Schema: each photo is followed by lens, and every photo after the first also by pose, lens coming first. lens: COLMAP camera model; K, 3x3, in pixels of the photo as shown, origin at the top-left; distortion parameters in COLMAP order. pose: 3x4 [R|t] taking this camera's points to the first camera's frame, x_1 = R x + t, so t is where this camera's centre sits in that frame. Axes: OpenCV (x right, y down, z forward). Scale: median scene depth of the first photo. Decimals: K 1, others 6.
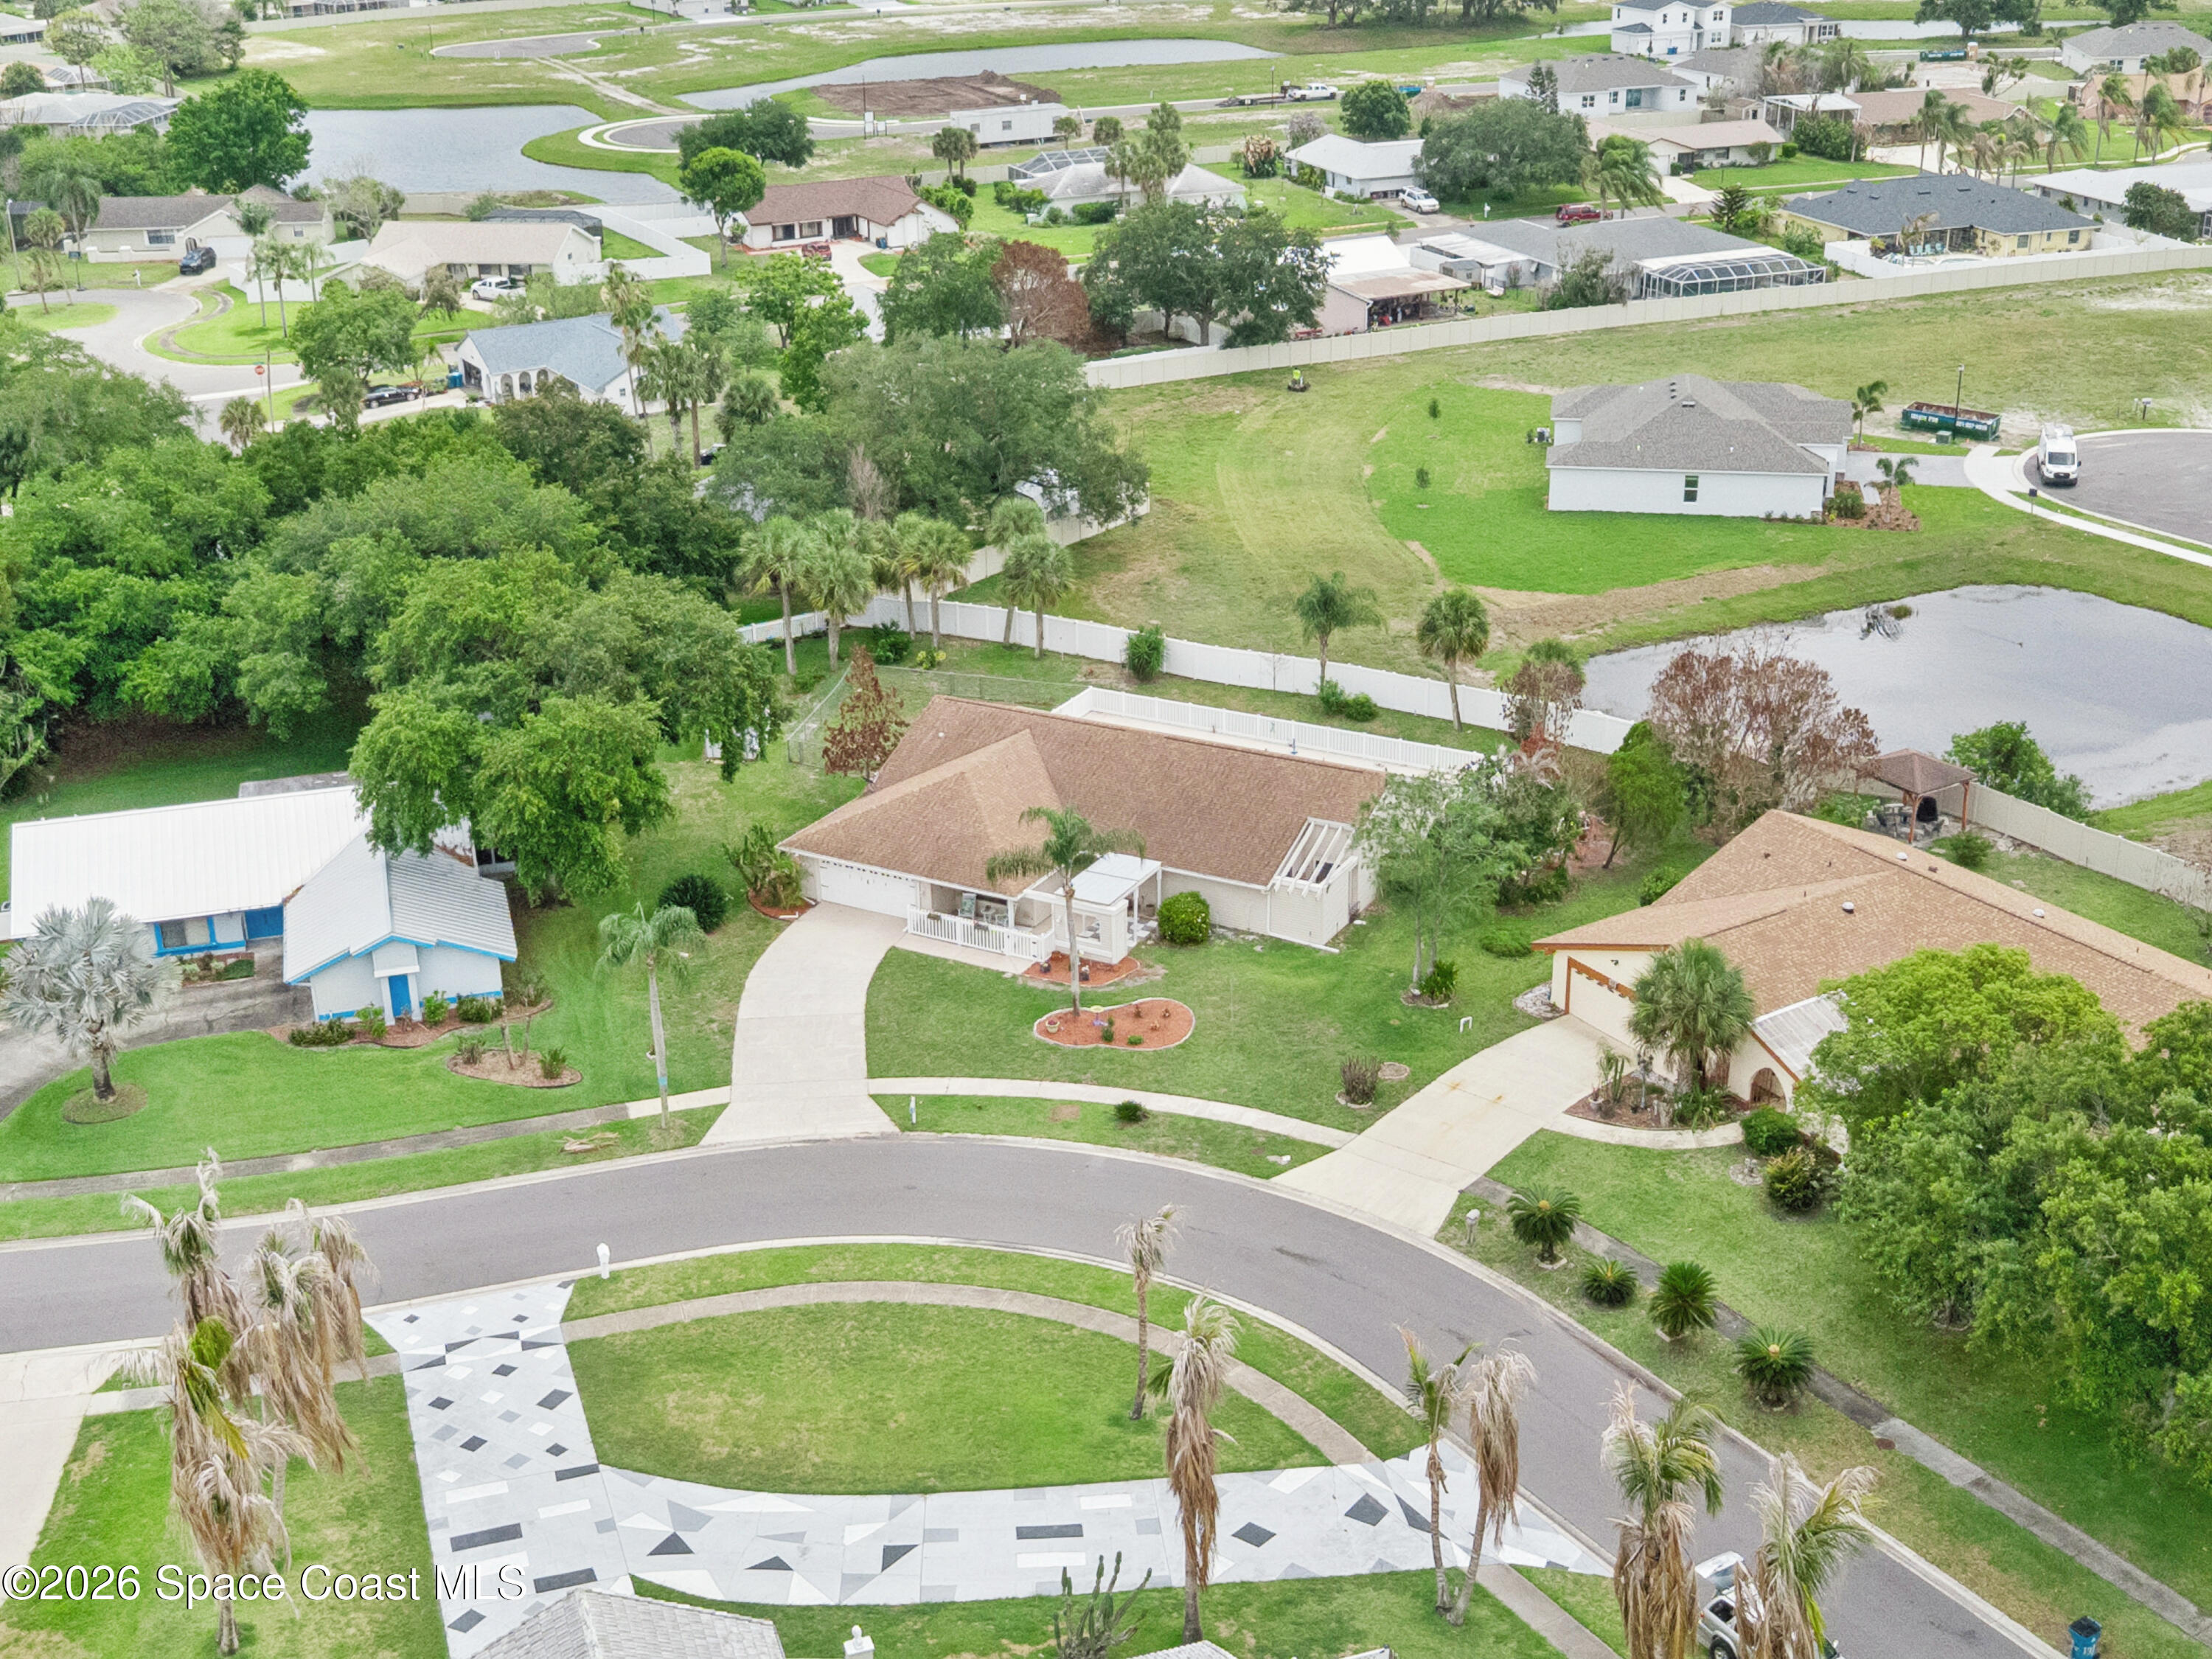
lens RADIAL K [[2664.4, 0, 1106.0], [0, 2664.4, 829.5], [0, 0, 1]] dist [-0.003334, 0.043623]
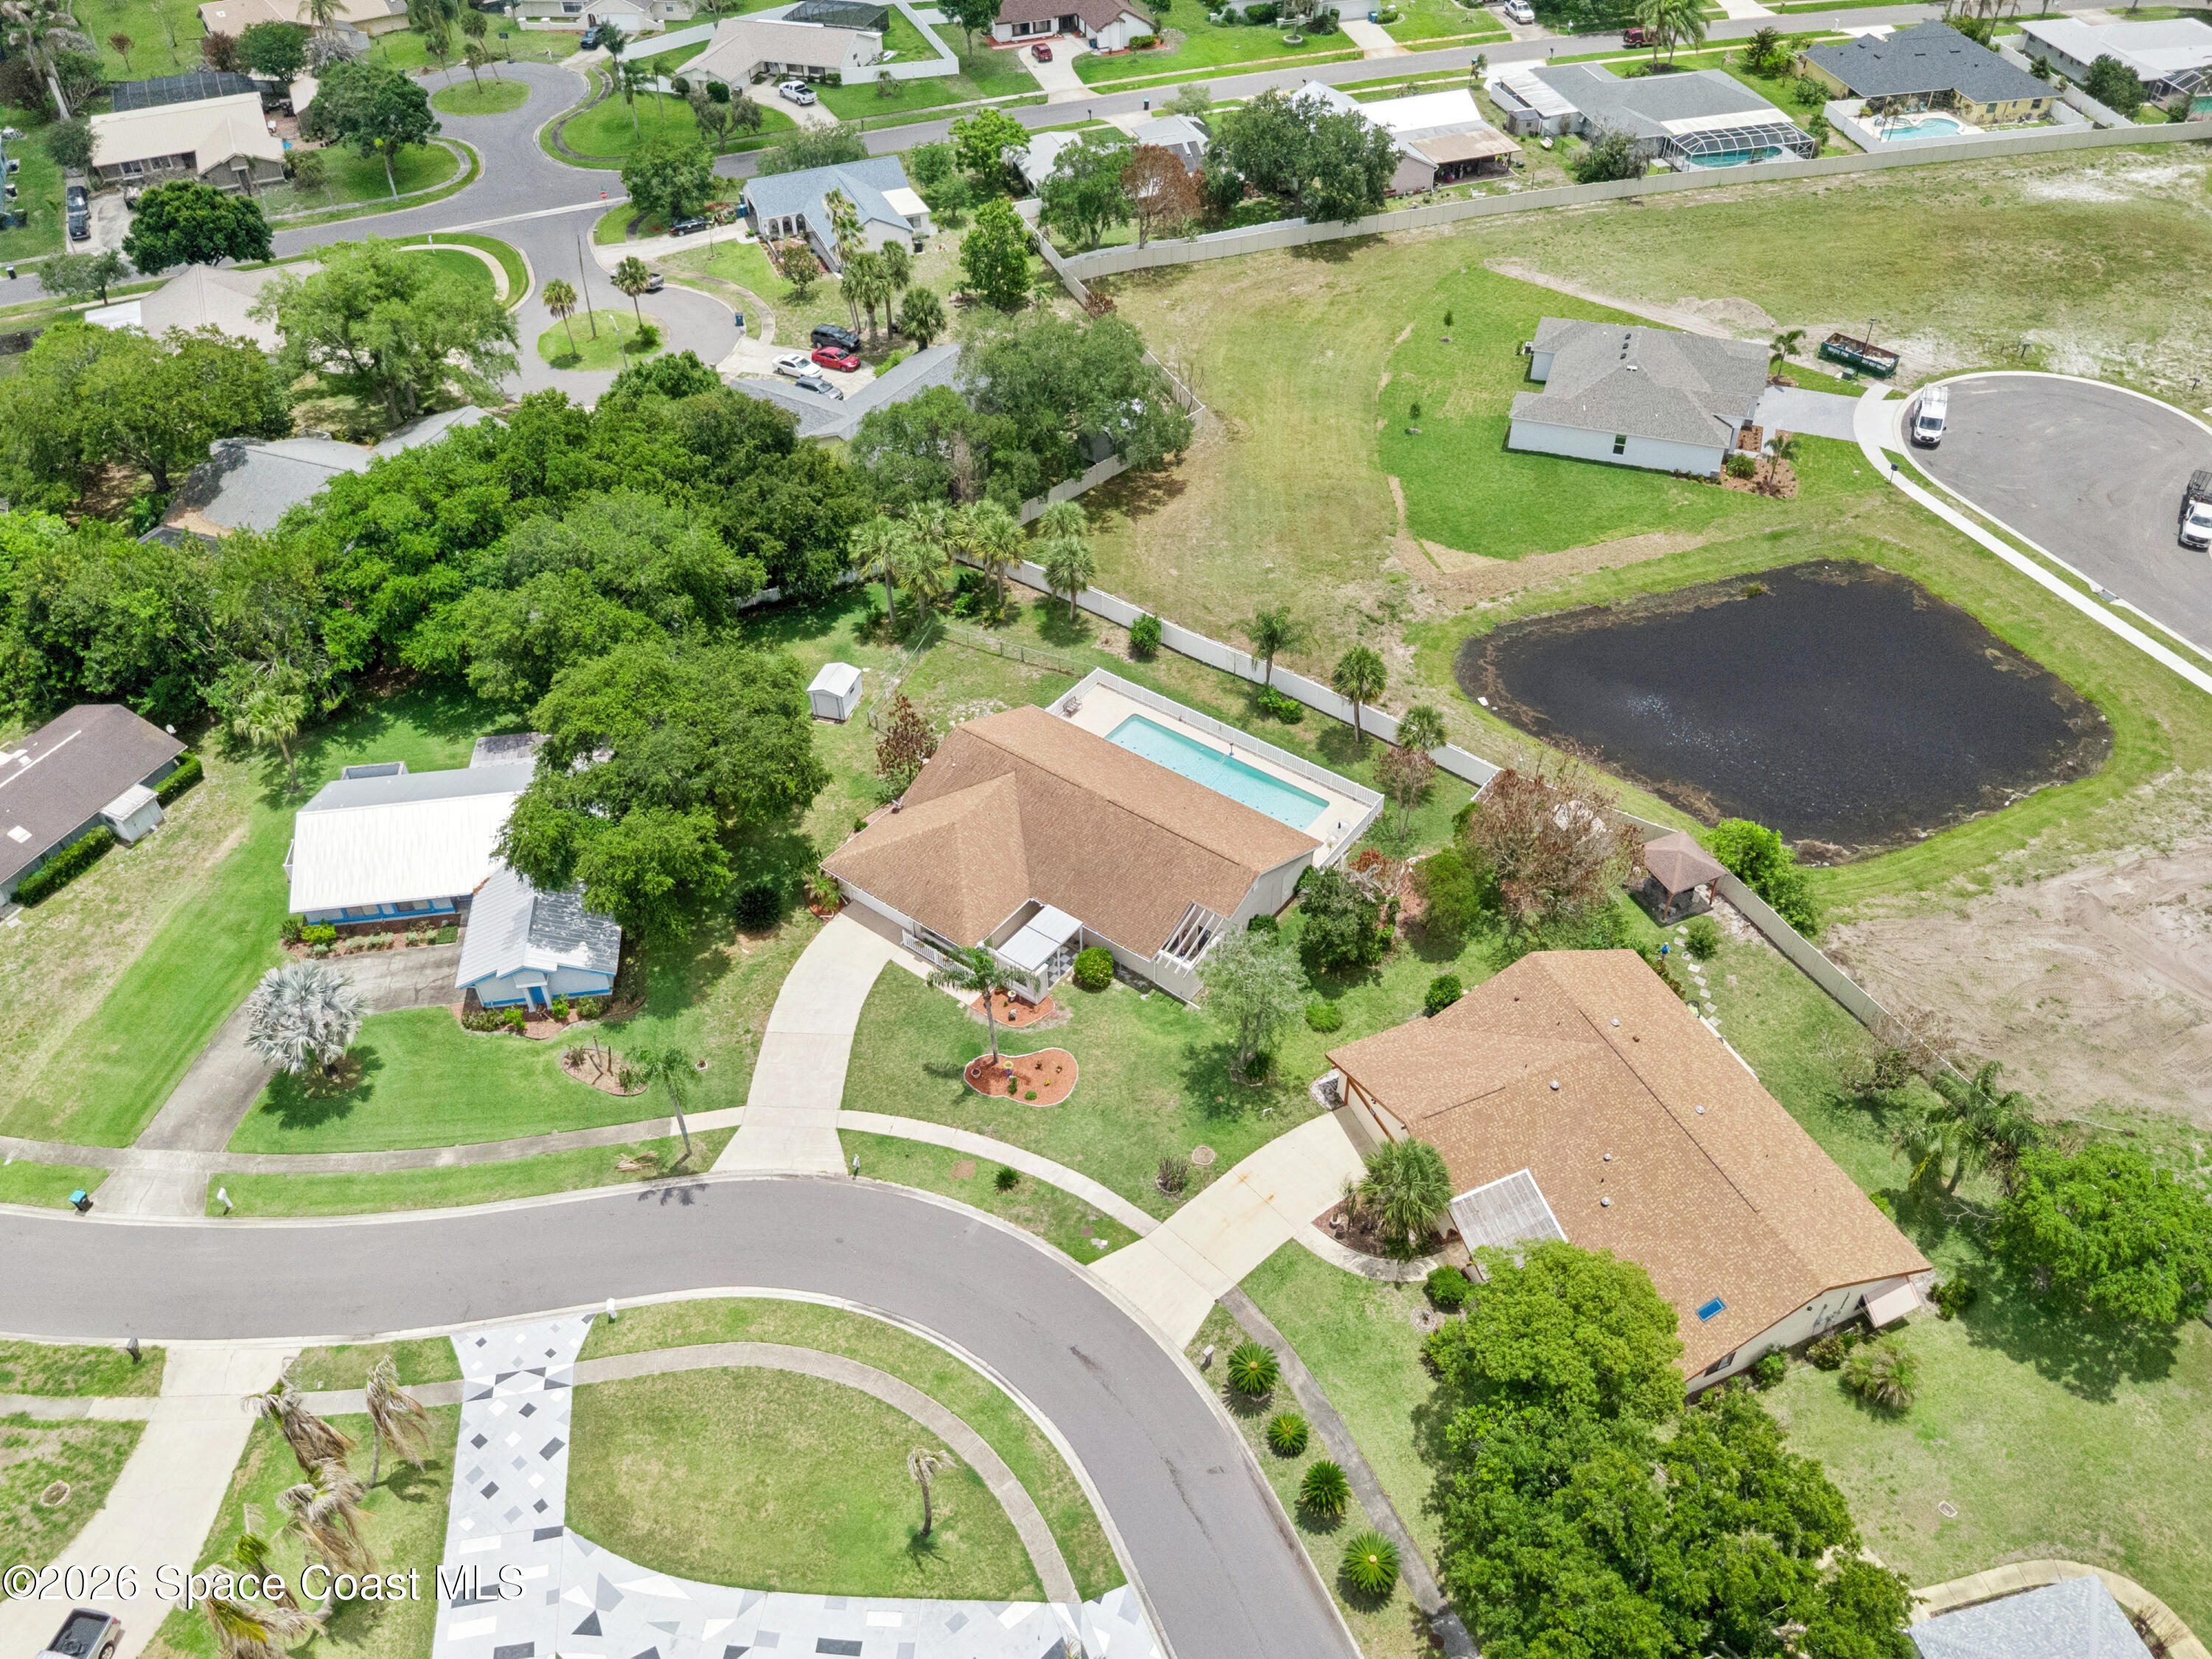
lens RADIAL K [[1712.5, 0, 1106.0], [0, 1712.5, 829.5], [0, 0, 1]] dist [0.007738, -0.004029]
pose [[0.989059, 0.098627, -0.109706, 0.127268], [-0.056139, 0.939342, 0.338356, -0.338640], [0.136423, -0.328495, 0.934602, 0.194957]]
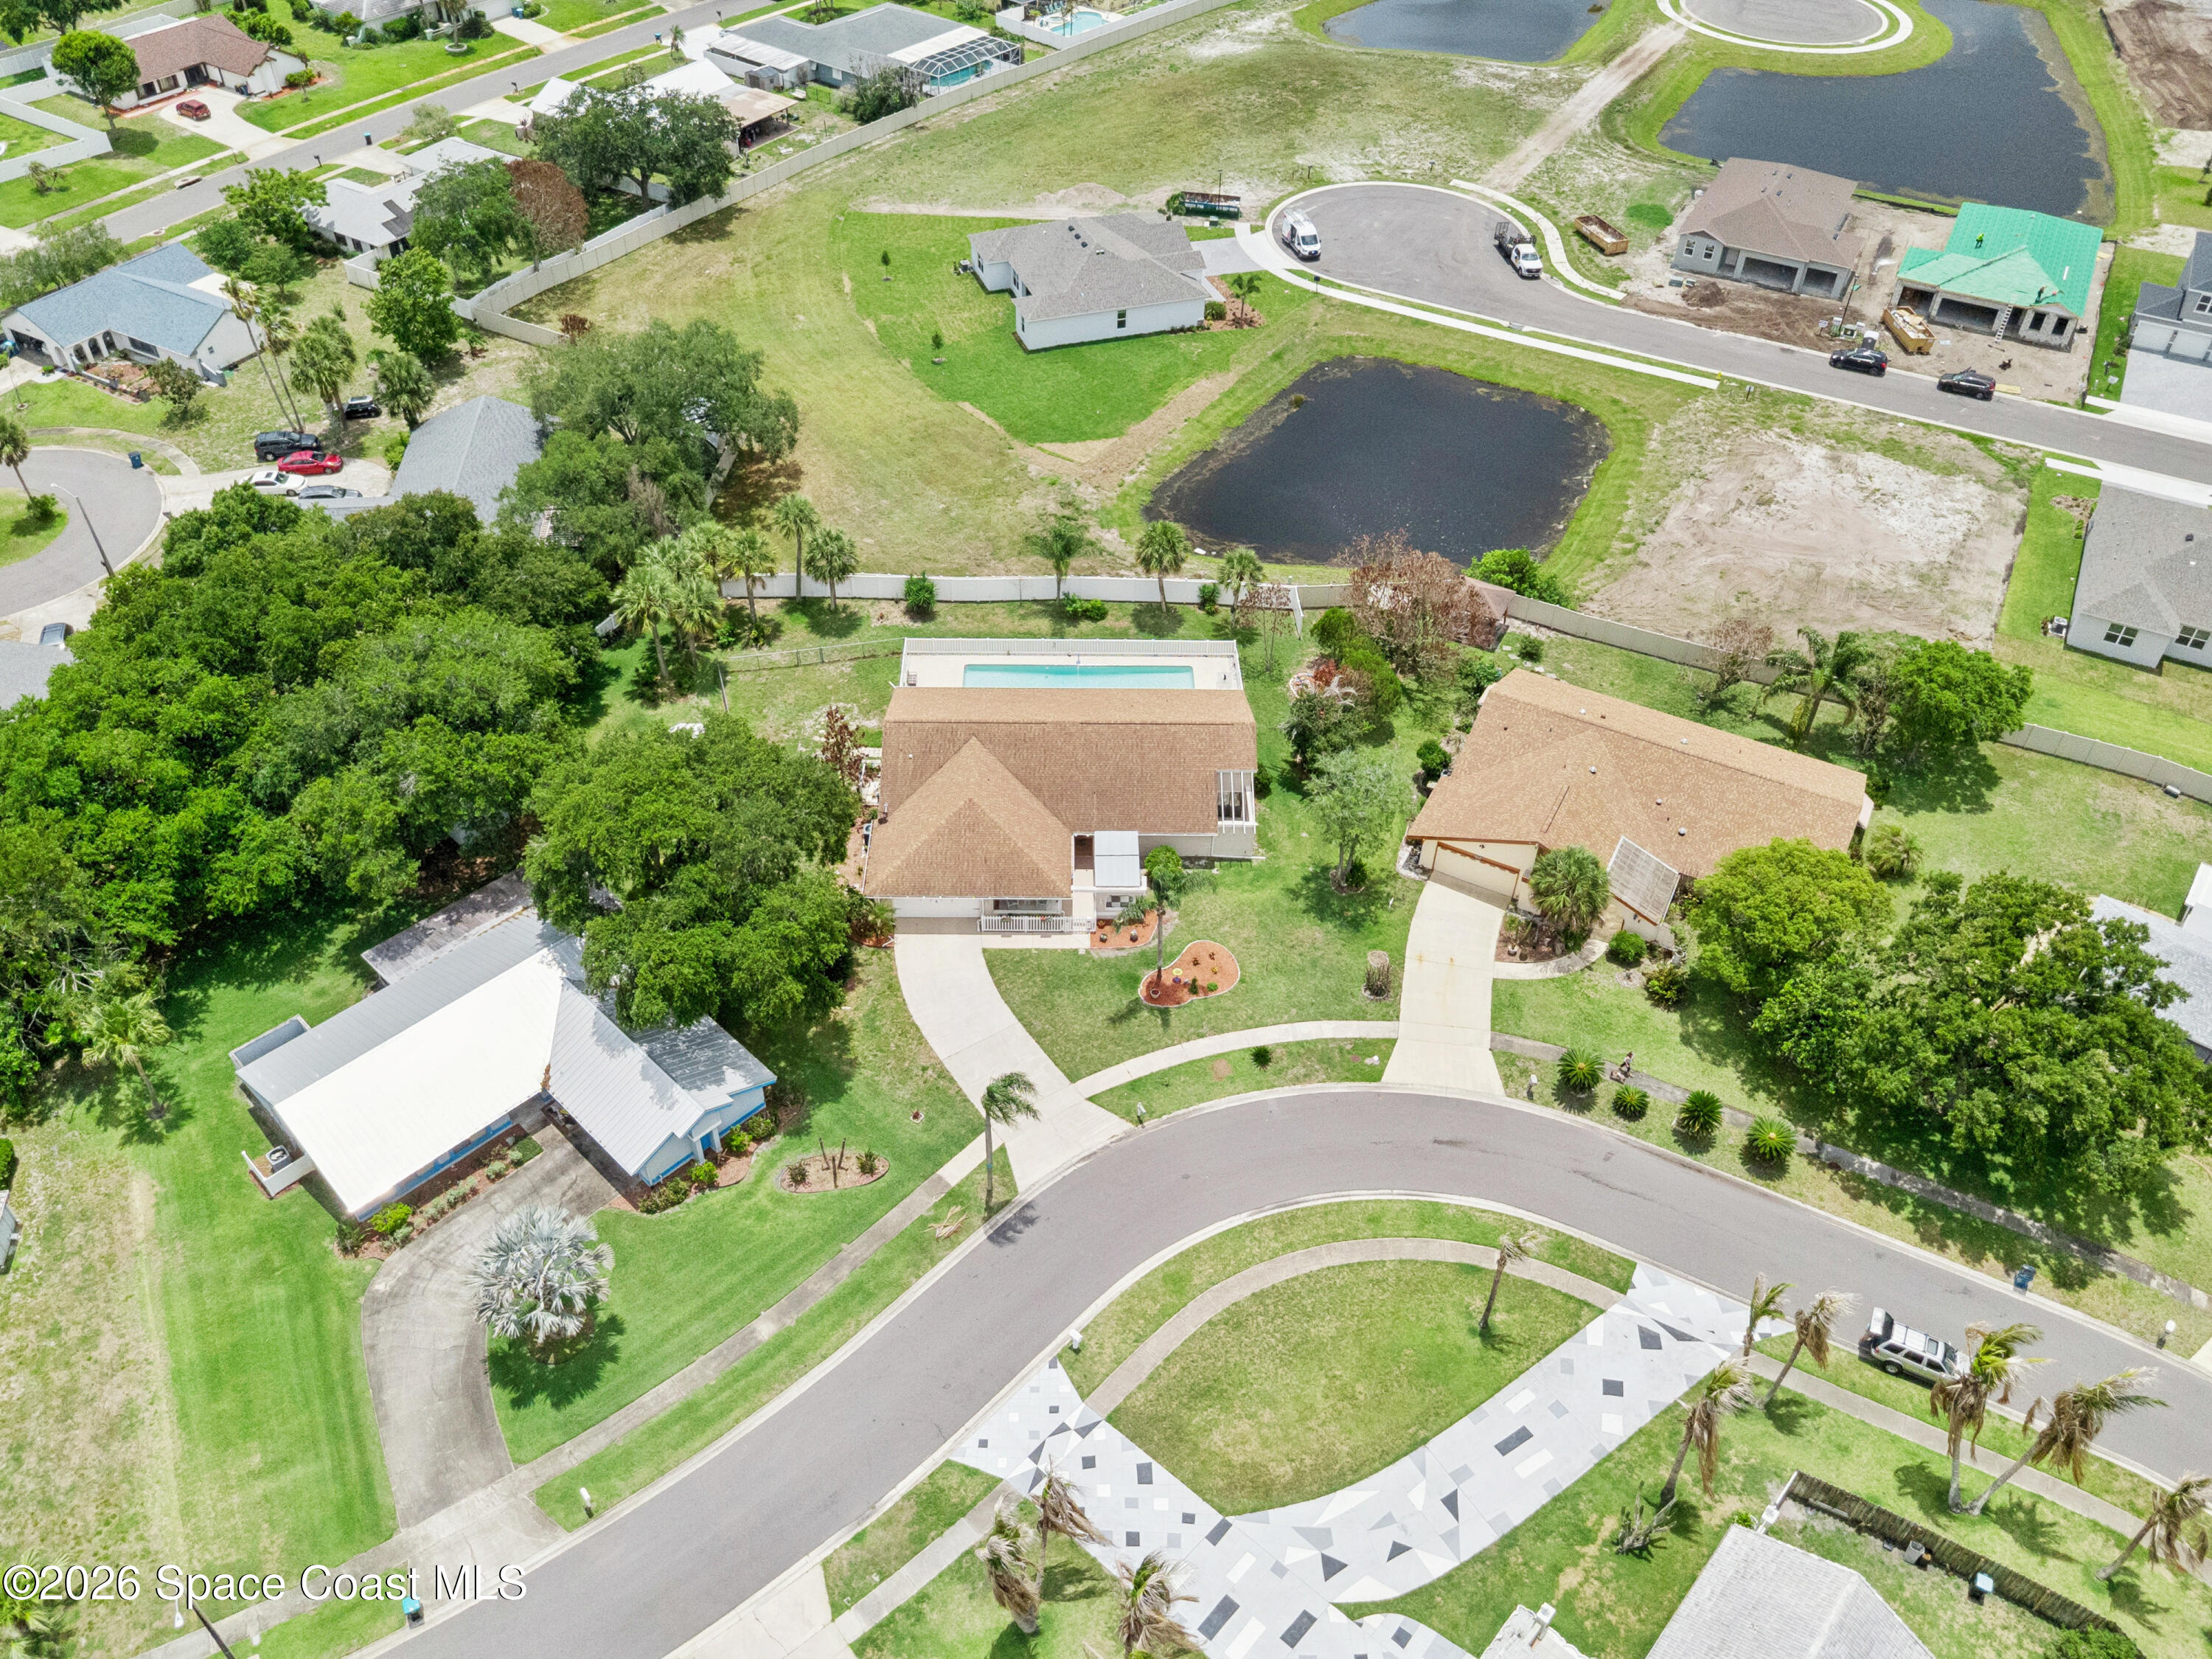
lens RADIAL K [[1712.5, 0, 1106.0], [0, 1712.5, 829.5], [0, 0, 1]] dist [0.007738, -0.004029]
pose [[0.867006, -0.307932, 0.391764, -0.359692], [0.158202, 0.915630, 0.369585, -0.336563], [-0.472518, -0.258455, 0.842572, 0.239692]]
